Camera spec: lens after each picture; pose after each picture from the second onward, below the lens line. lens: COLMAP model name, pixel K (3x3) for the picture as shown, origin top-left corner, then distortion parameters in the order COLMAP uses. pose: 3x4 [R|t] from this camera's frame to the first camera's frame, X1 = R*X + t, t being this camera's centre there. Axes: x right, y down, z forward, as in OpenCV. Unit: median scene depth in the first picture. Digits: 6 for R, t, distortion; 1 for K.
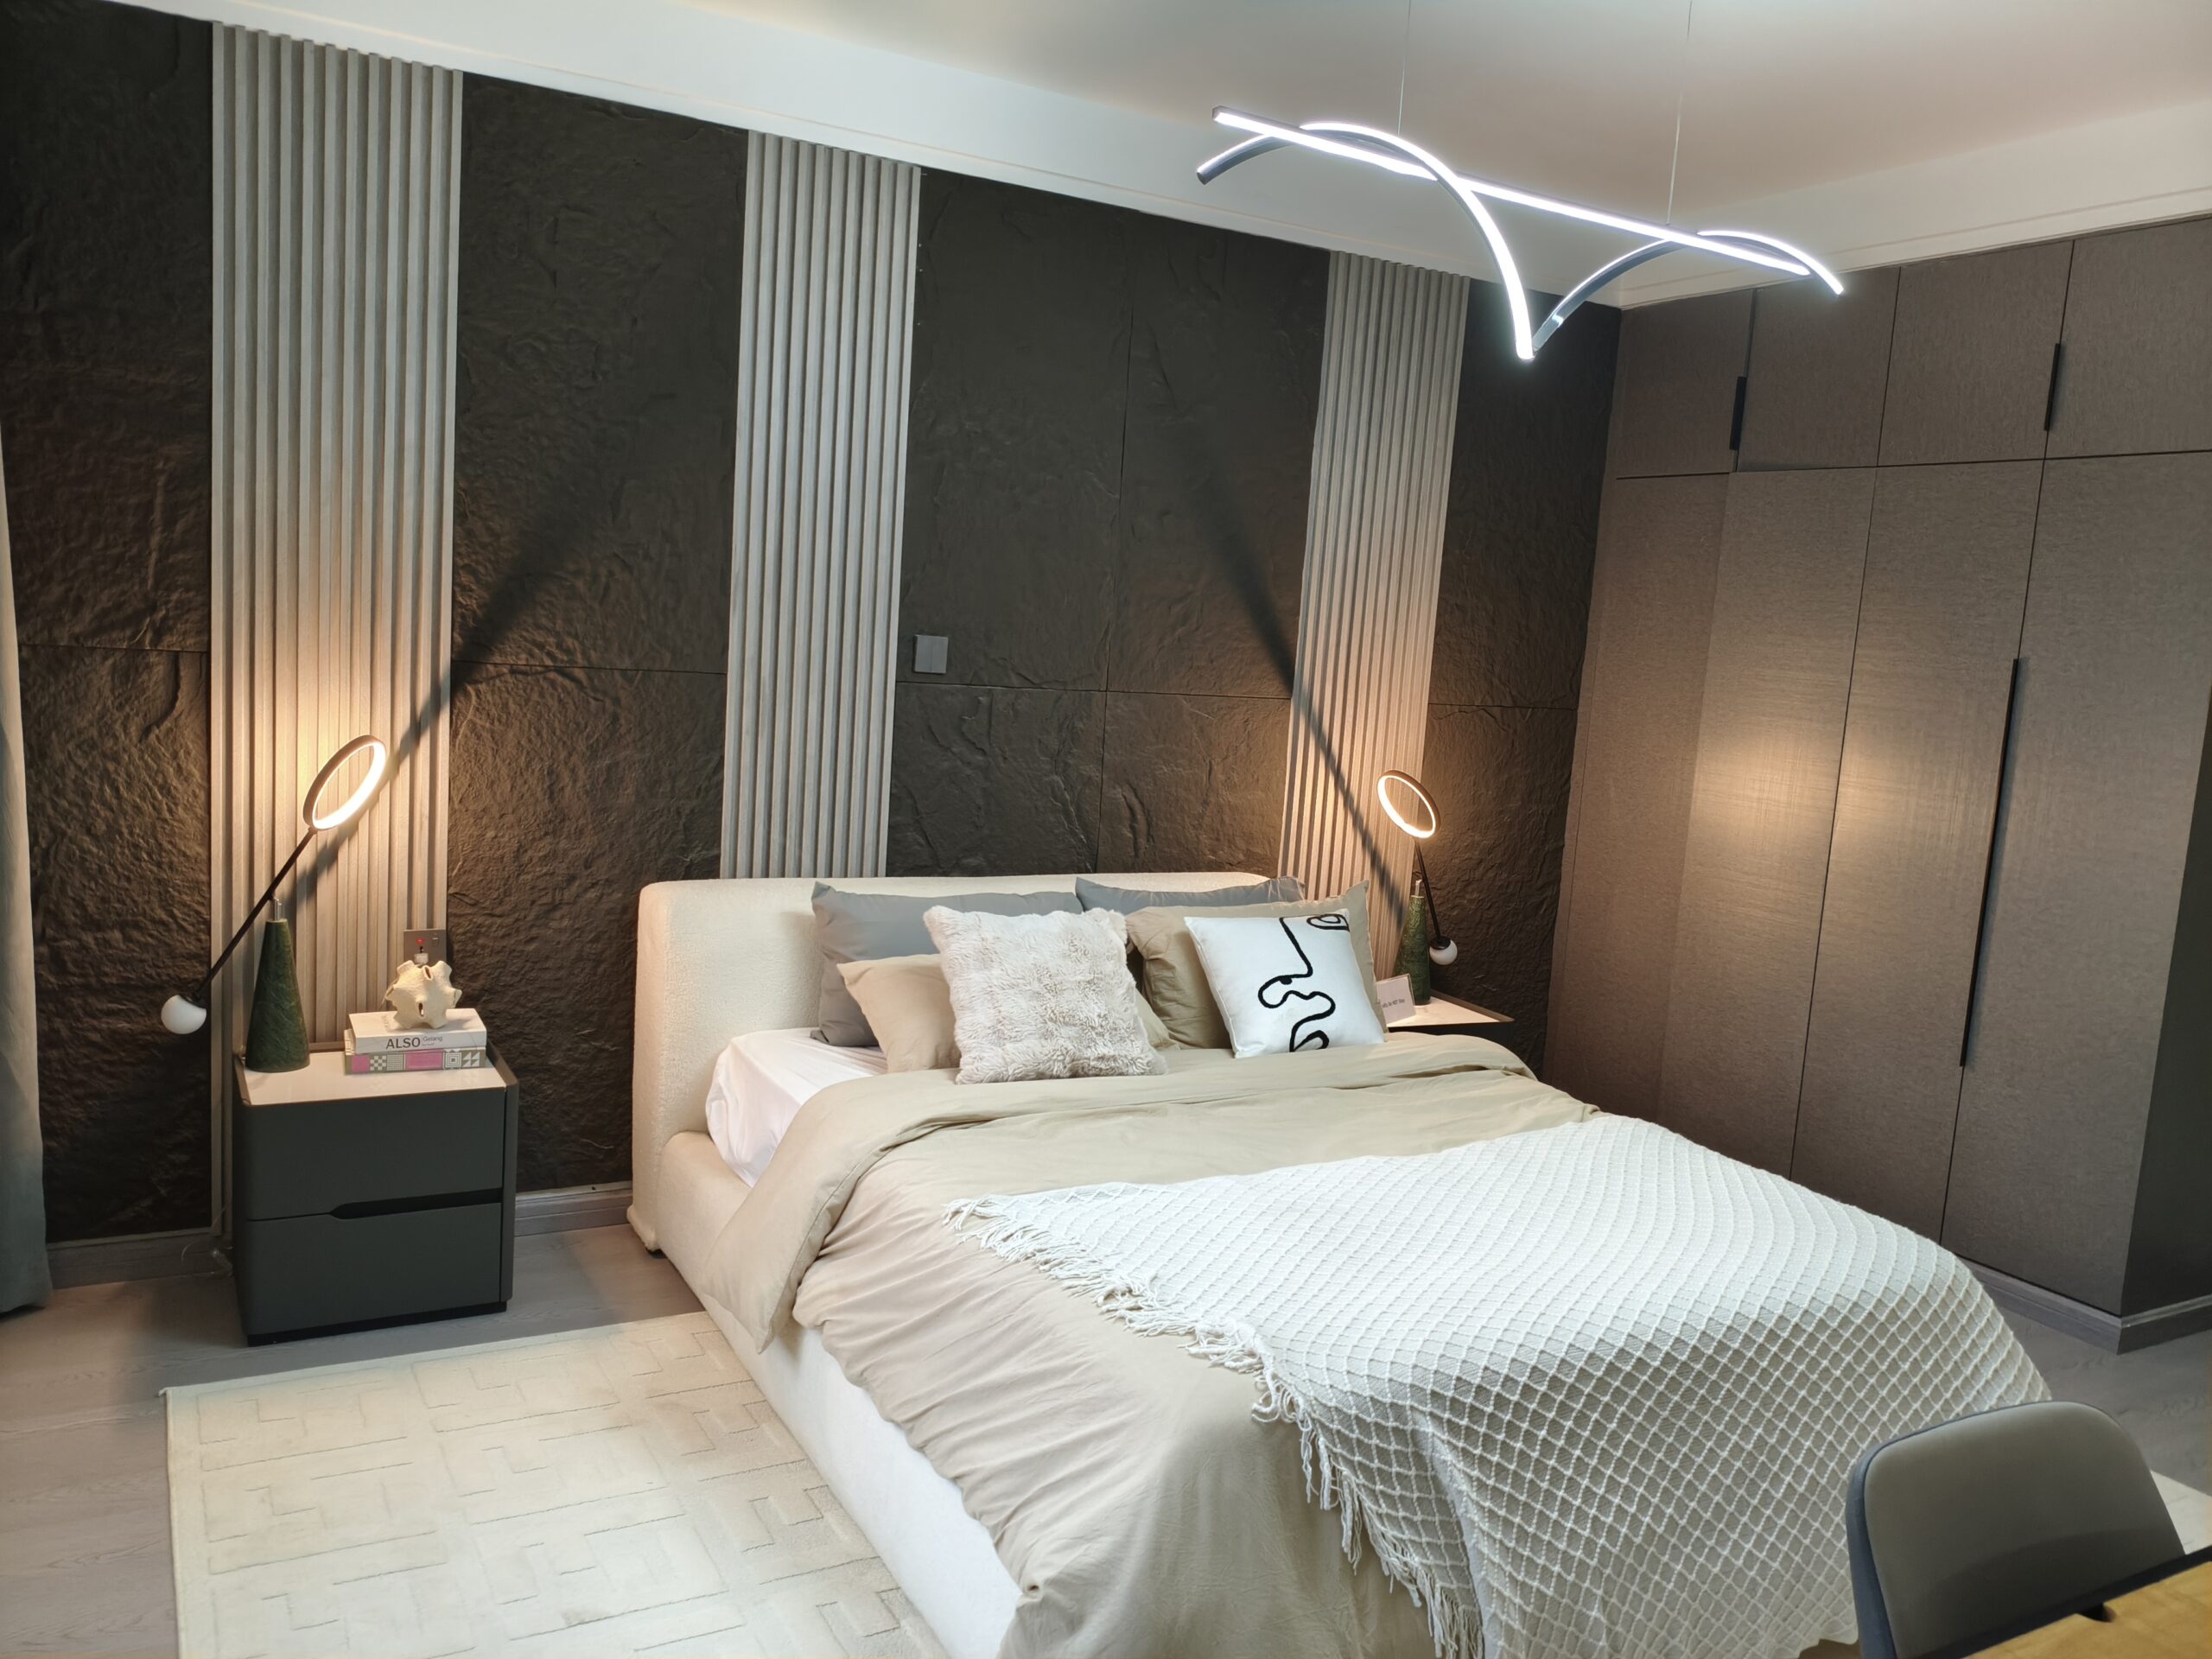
lens RADIAL K [[1714.0, 0, 1106.0], [0, 1714.0, 829.5], [0, 0, 1]] dist [0.146446, -0.290391]
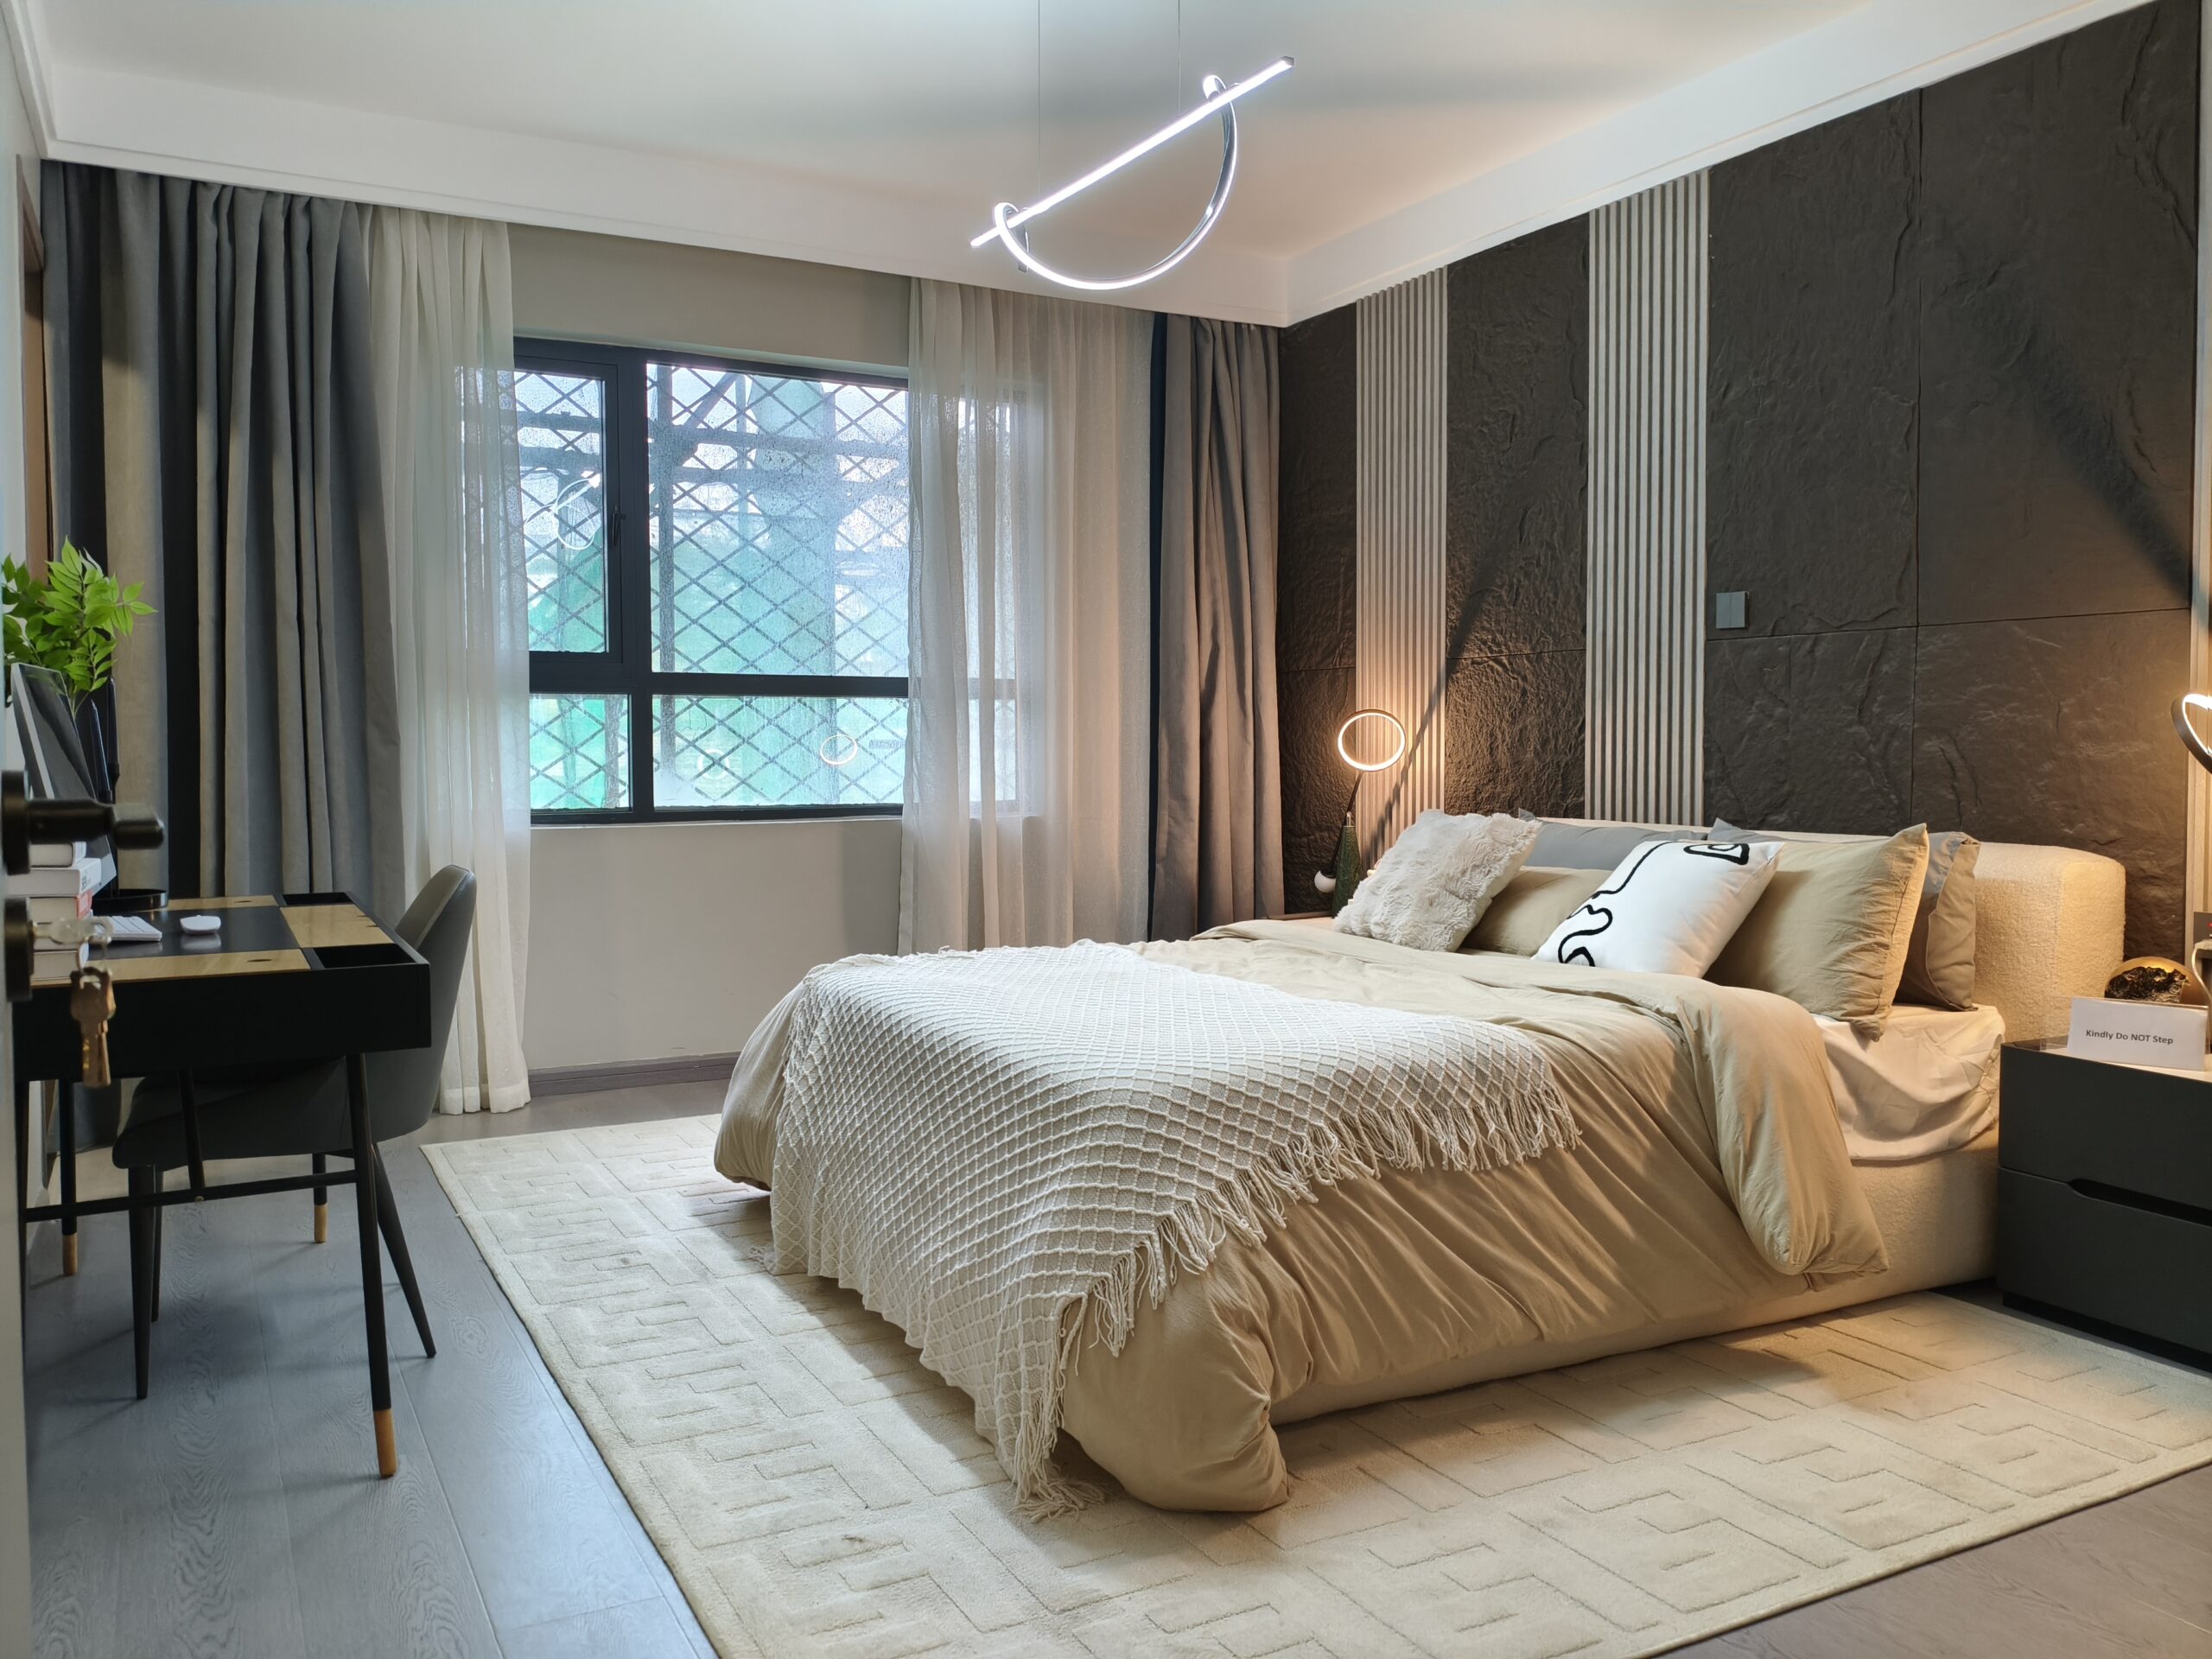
lens RADIAL K [[1706.9, 0, 1104.4], [0, 1706.9, 817.1], [0, 0, 1]] dist [0.028270, -0.051974]
pose [[-0.021129, -0.024901, -0.999467, 0.975029], [-0.121647, 0.992326, -0.022152, 0.092919], [0.992348, 0.121114, -0.023996, 0.710530]]
